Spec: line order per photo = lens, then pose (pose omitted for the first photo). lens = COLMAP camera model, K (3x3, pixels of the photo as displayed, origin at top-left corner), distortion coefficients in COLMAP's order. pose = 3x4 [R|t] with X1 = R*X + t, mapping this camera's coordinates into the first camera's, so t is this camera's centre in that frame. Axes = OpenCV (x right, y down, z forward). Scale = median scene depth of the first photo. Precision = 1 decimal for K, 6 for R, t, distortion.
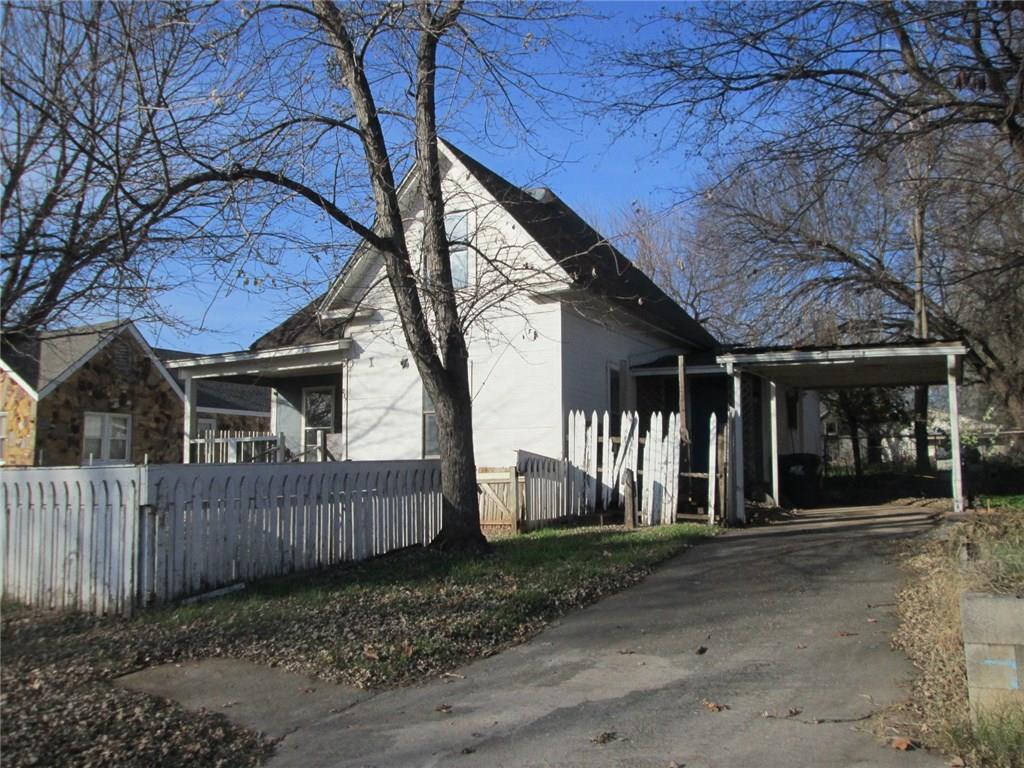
lens RADIAL K [[842.1, 0, 509.0], [0, 842.1, 389.0], [0, 0, 1]] dist [-0.066788, 0.041109]
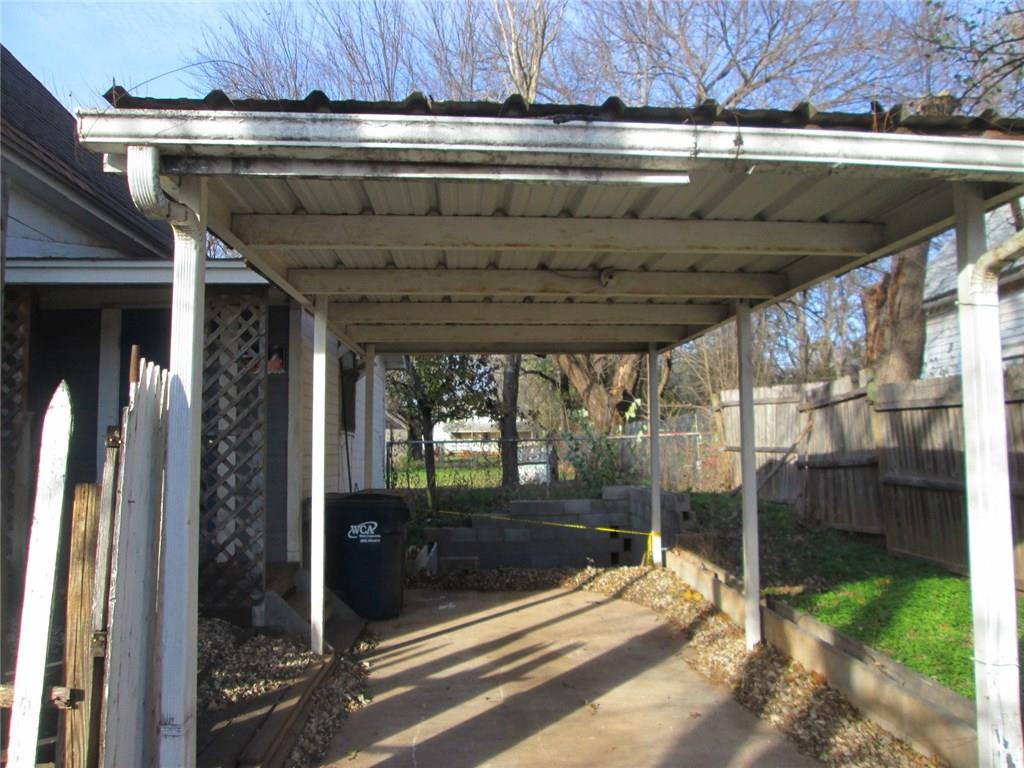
lens RADIAL K [[842.1, 0, 511.8], [0, 842.1, 384.6], [0, 0, 1]] dist [-0.066788, 0.041109]
pose [[0.849825, 0.033039, 0.526028, 0.230942], [-0.038254, 0.999268, -0.000962, 0.024422], [-0.525675, -0.019305, 0.850467, 0.762706]]
